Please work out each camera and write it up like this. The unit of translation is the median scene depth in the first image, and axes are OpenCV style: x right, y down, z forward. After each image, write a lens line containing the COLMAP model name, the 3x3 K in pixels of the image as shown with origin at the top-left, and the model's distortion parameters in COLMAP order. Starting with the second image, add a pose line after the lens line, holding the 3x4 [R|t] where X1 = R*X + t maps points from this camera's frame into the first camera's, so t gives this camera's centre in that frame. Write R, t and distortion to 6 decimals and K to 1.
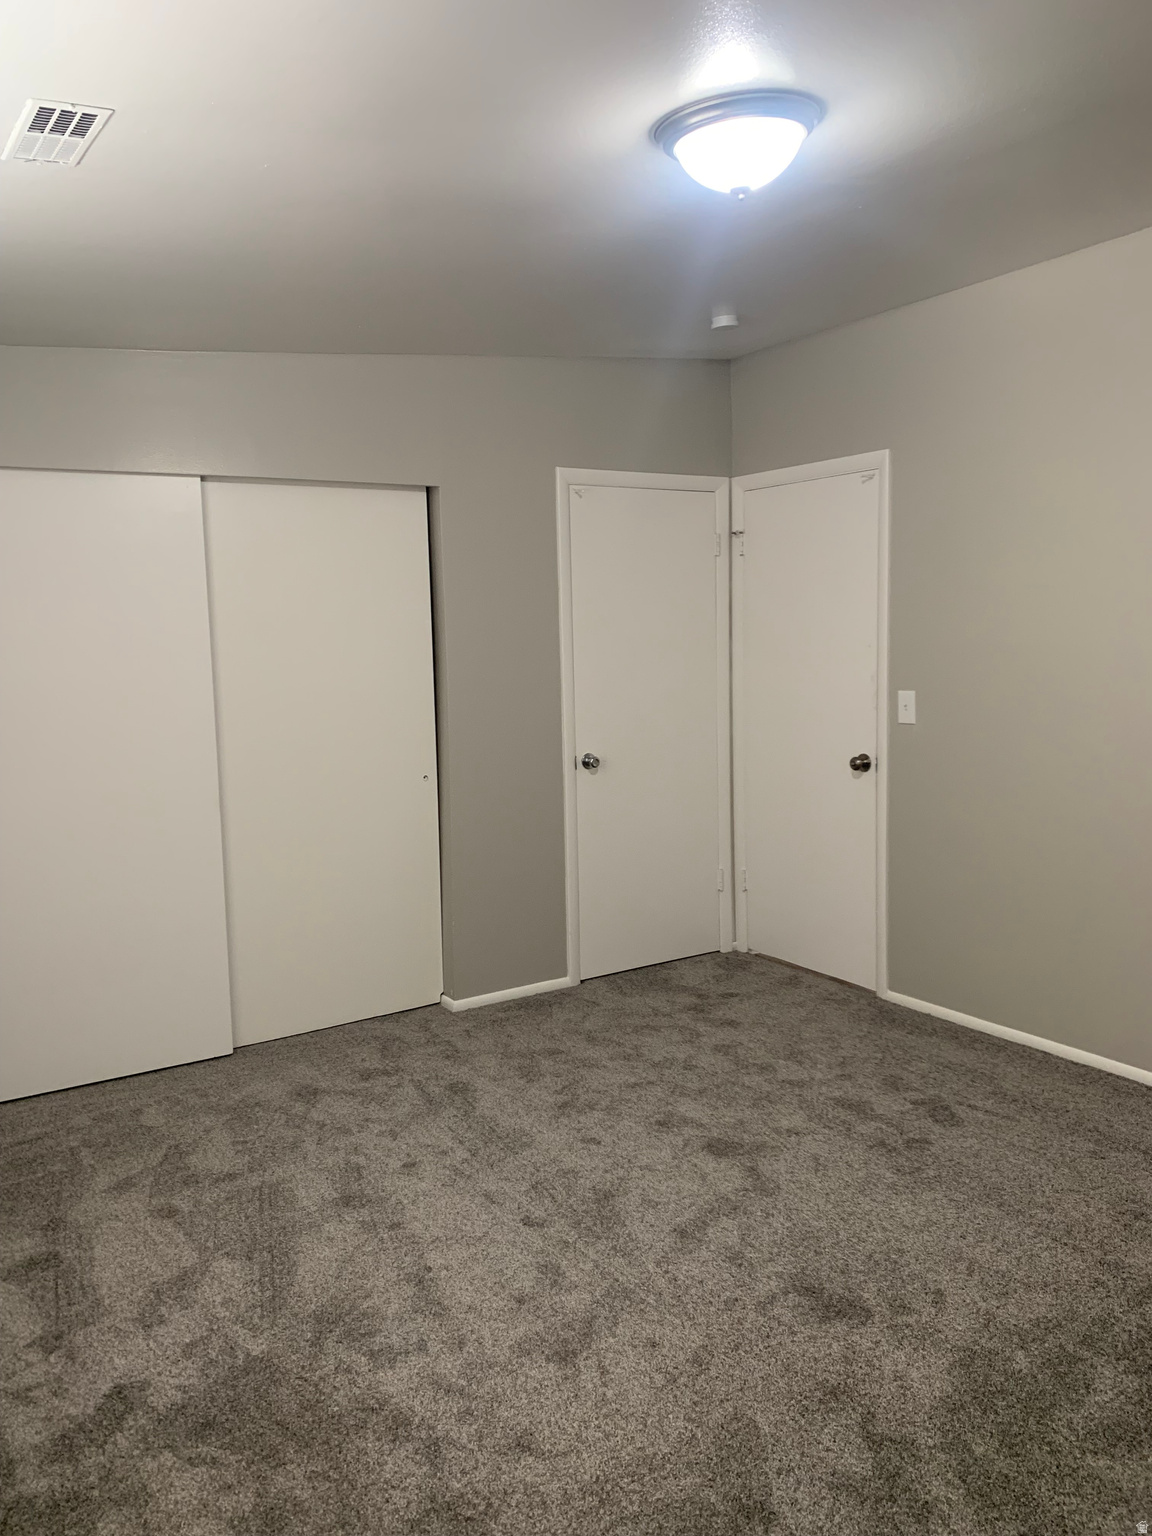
lens RADIAL K [[1179.3, 0, 576.5], [0, 1179.3, 770.1], [0, 0, 1]] dist [0.035469, -0.029153]
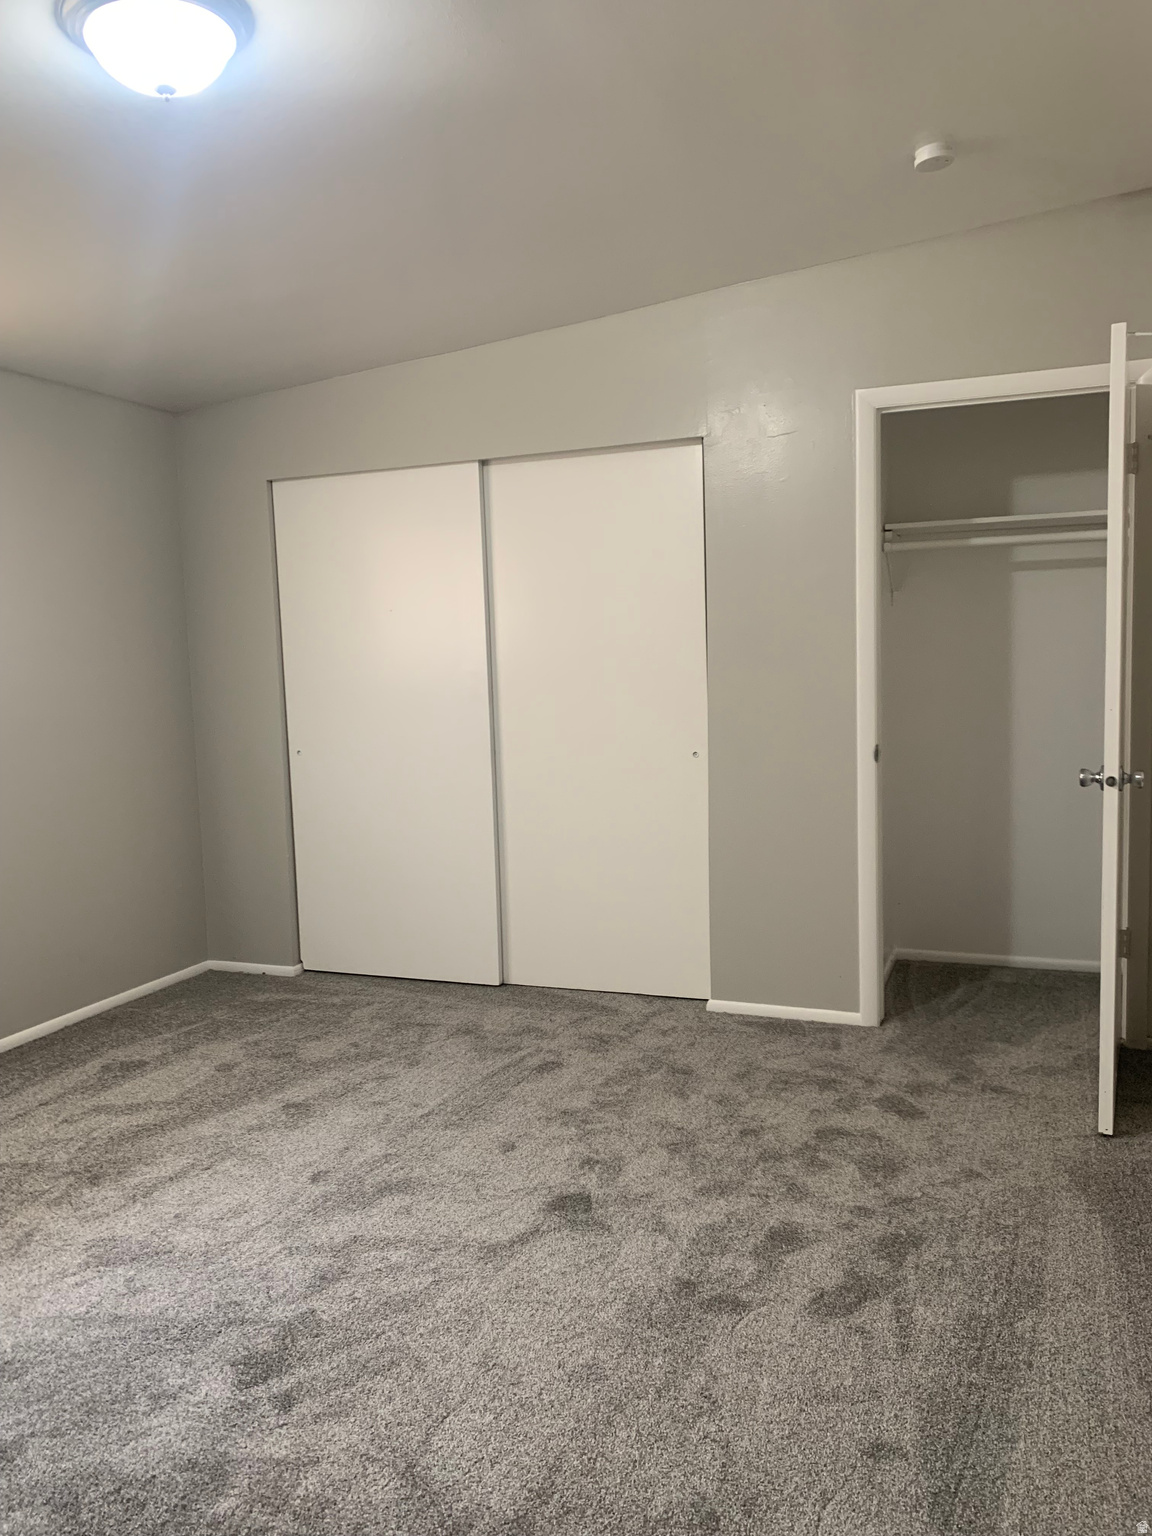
lens RADIAL K [[1179.3, 0, 577.4], [0, 1179.3, 764.6], [0, 0, 1]] dist [0.035469, -0.029153]
pose [[0.594933, 0.085177, -0.799249, 0.661193], [-0.088571, 0.995261, 0.040137, -0.015445], [0.798880, 0.046911, 0.599658, 0.436074]]
